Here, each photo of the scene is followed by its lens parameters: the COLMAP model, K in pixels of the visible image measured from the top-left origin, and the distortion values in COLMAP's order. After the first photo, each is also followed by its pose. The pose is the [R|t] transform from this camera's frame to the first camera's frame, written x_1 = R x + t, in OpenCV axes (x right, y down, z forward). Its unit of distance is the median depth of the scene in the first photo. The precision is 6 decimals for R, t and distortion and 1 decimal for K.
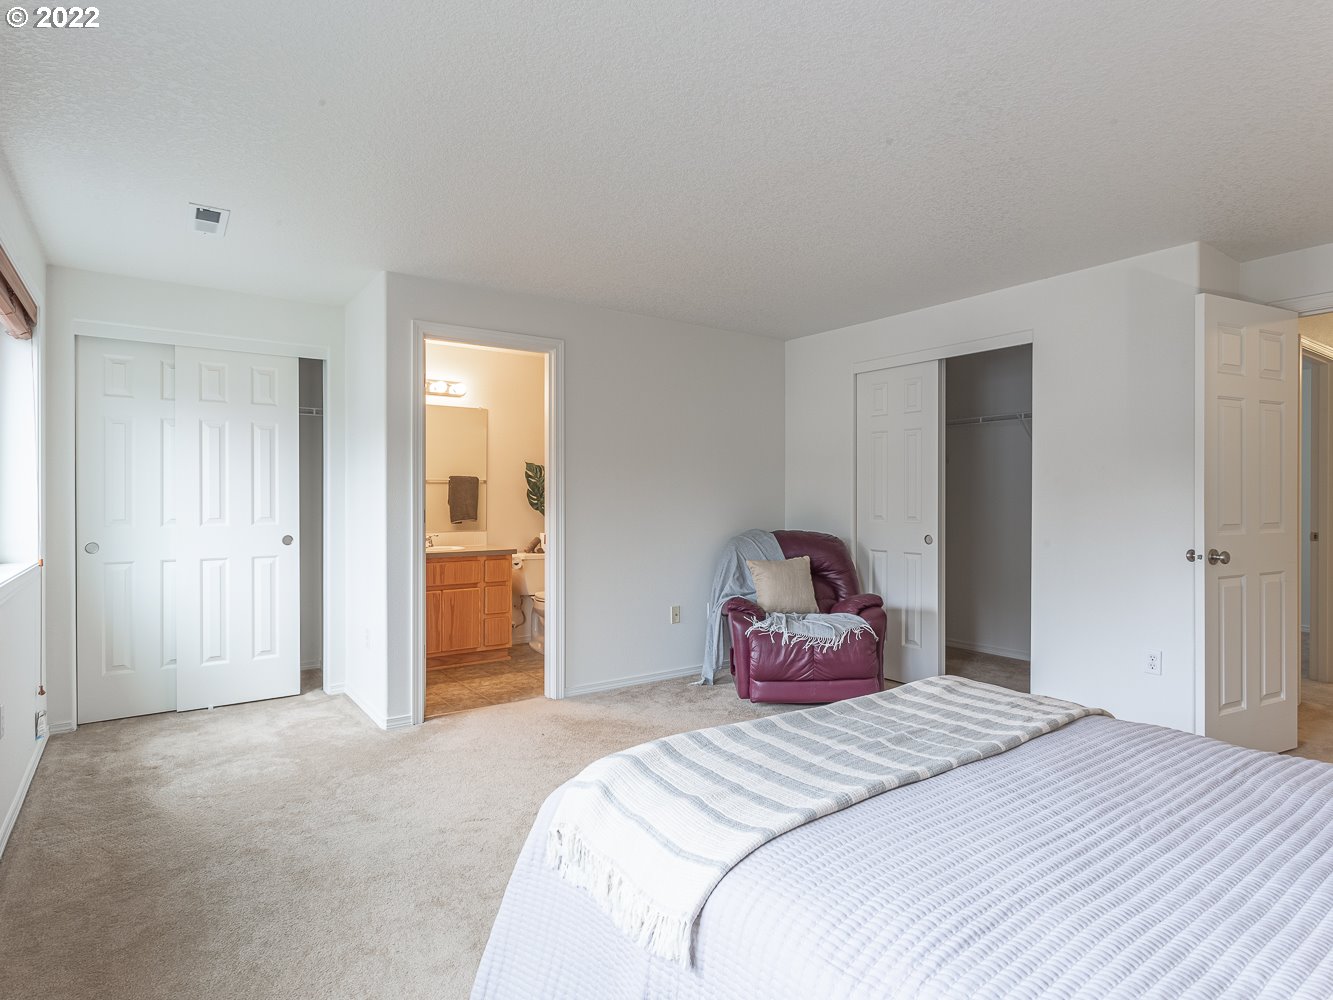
lens RADIAL K [[720.8, 0, 655.0], [0, 720.8, 501.6], [0, 0, 1]] dist [0.002476, 0.002756]
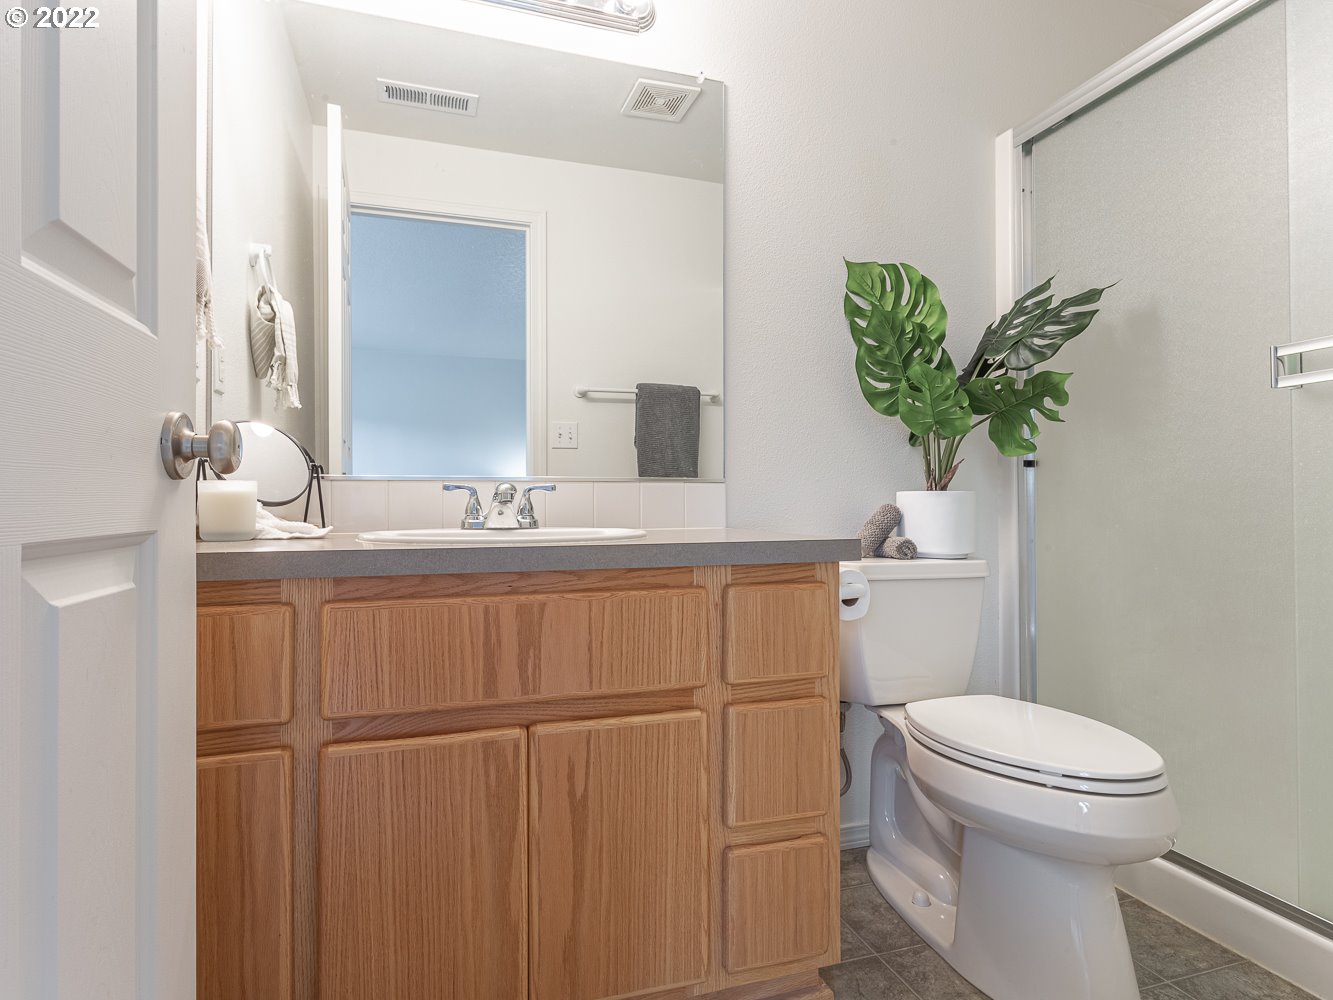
lens RADIAL K [[720.8, 0, 662.0], [0, 720.8, 505.2], [0, 0, 1]] dist [0.002476, 0.002756]
pose [[0.955390, -0.008955, -0.295210, -0.175464], [0.006220, 0.999929, -0.010204, 0.054665], [0.295280, 0.007913, 0.955378, 0.726659]]
